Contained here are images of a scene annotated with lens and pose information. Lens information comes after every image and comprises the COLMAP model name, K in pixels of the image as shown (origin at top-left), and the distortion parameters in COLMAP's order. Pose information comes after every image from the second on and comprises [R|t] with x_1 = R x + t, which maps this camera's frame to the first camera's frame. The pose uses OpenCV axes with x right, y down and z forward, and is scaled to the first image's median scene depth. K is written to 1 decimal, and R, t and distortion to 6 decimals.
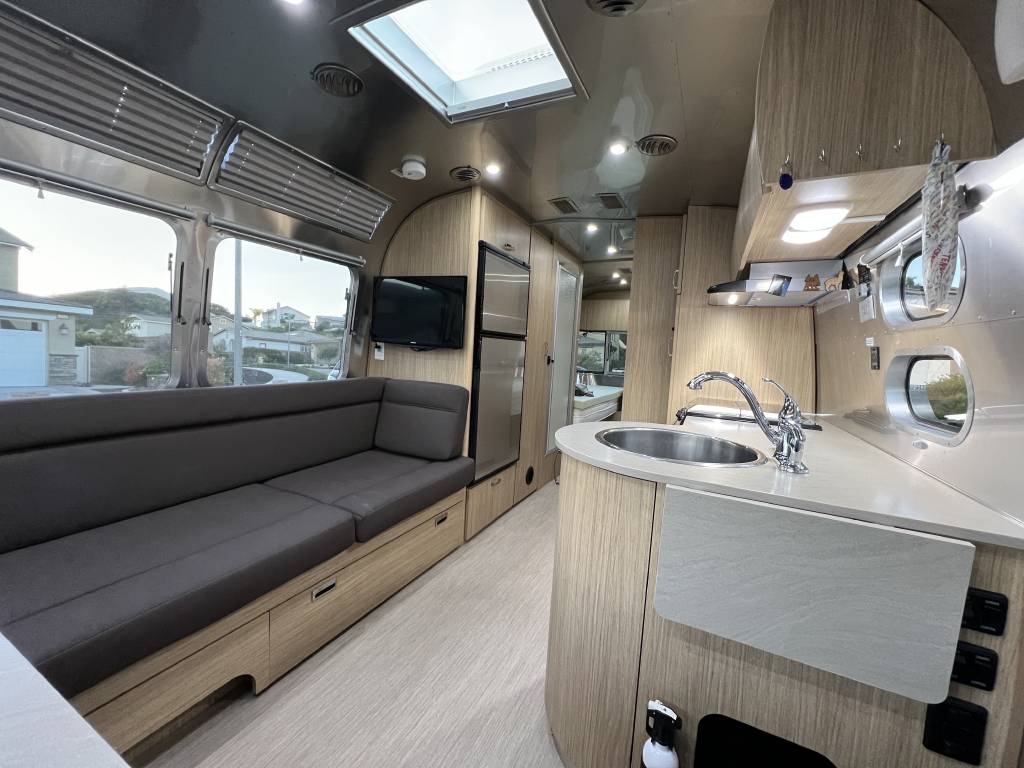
lens RADIAL K [[407.7, 0, 512.0], [0, 407.7, 384.0], [0, 0, 1]] dist [-0.000858, -0.000249]
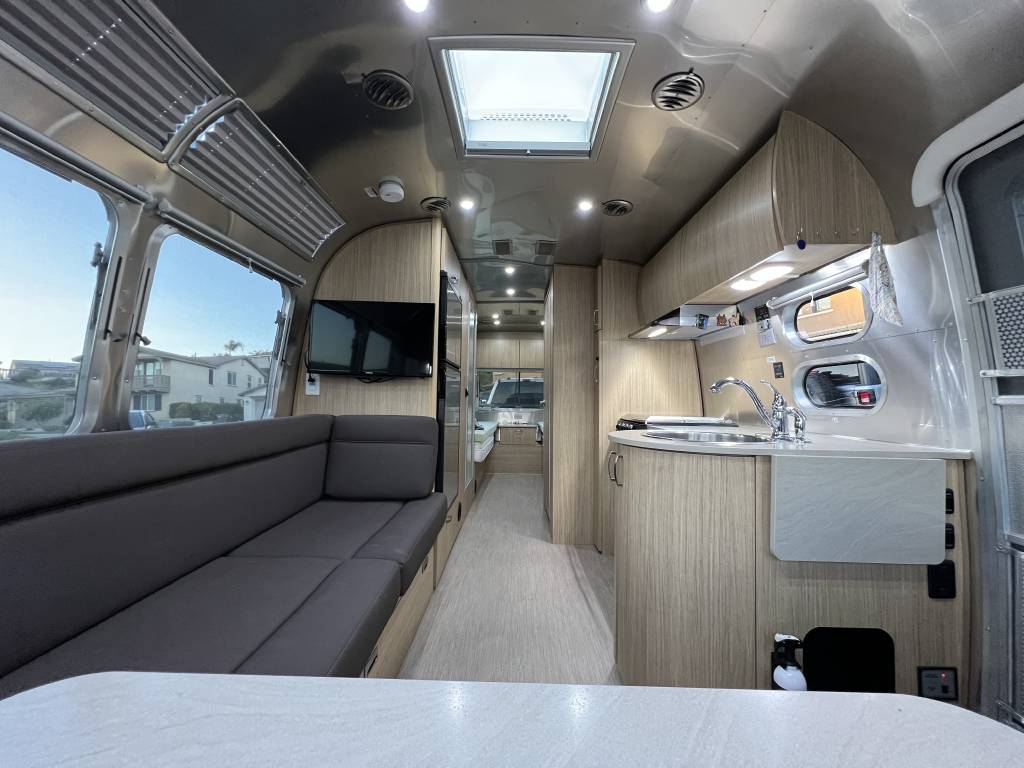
lens RADIAL K [[407.7, 0, 512.0], [0, 407.7, 384.0], [0, 0, 1]] dist [-0.000858, -0.000249]
pose [[0.901518, -0.025995, 0.431960, -0.375081], [0.072512, 0.993155, -0.091569, 0.031353], [-0.426623, 0.113874, 0.897232, 0.060119]]
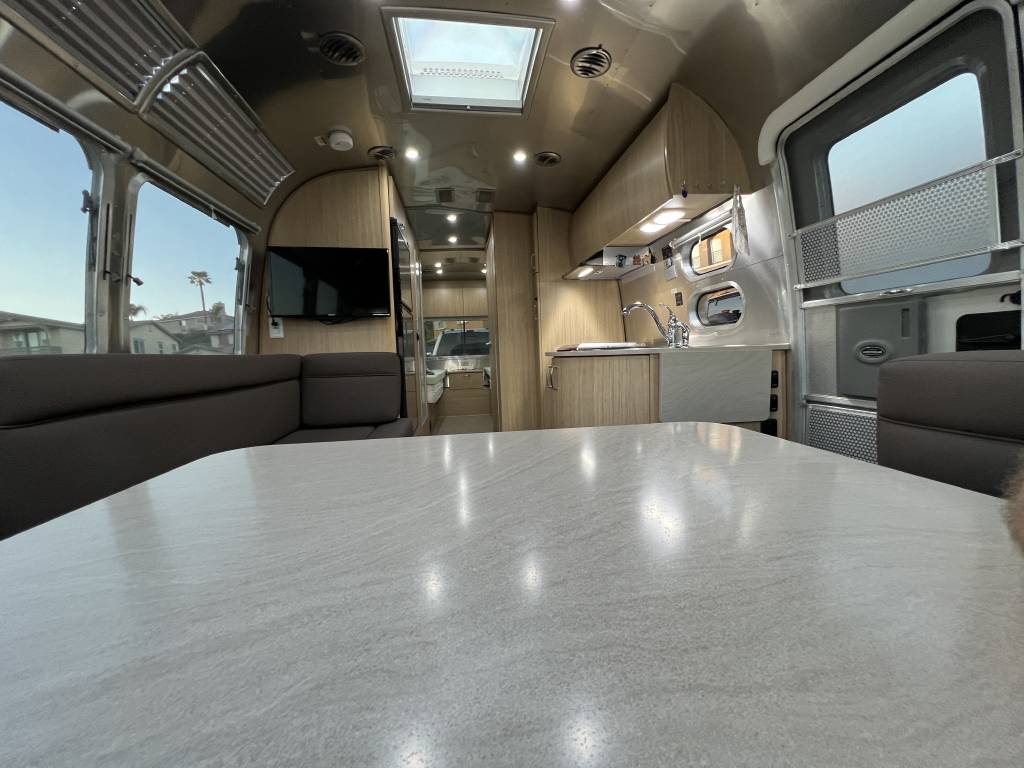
lens RADIAL K [[407.7, 0, 512.0], [0, 407.7, 384.0], [0, 0, 1]] dist [-0.000858, -0.000249]
pose [[0.829782, -0.125085, 0.543889, -0.472412], [0.128141, 0.991224, 0.032465, 0.096870], [-0.543177, 0.042756, 0.838529, -0.066728]]
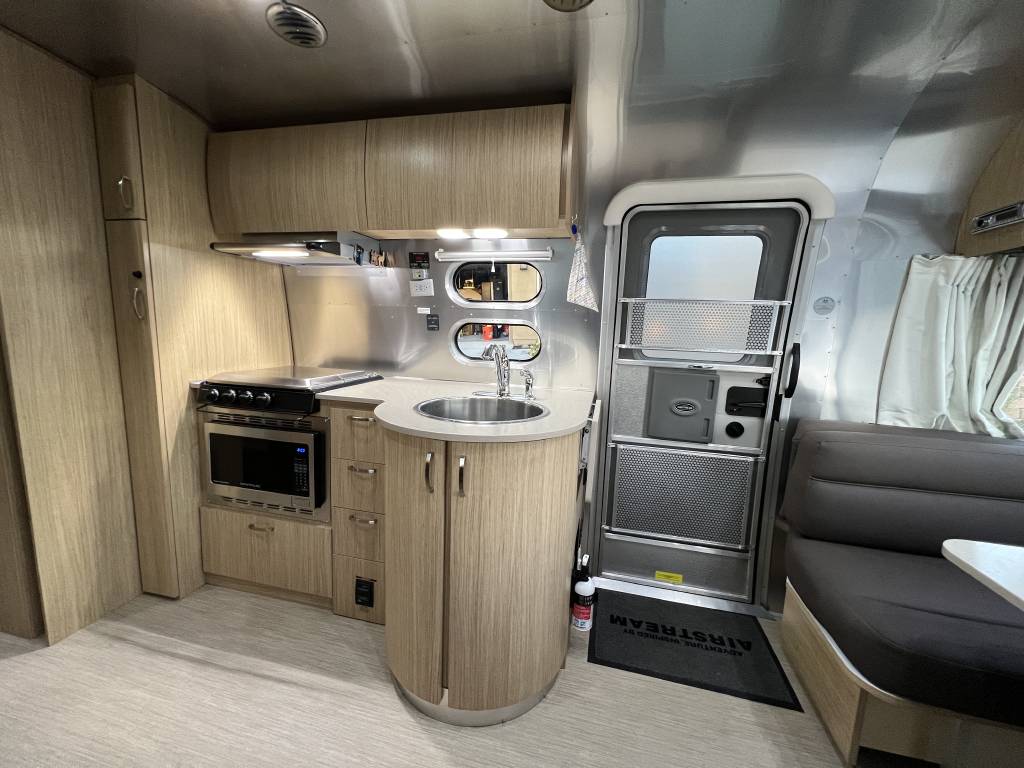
lens RADIAL K [[407.7, 0, 512.0], [0, 407.7, 384.0], [0, 0, 1]] dist [-0.000858, -0.000249]
pose [[-0.209289, -0.195736, 0.958063, -0.398489], [0.035646, 0.977583, 0.207510, -0.088595], [-0.977204, 0.077581, -0.197620, 0.634058]]
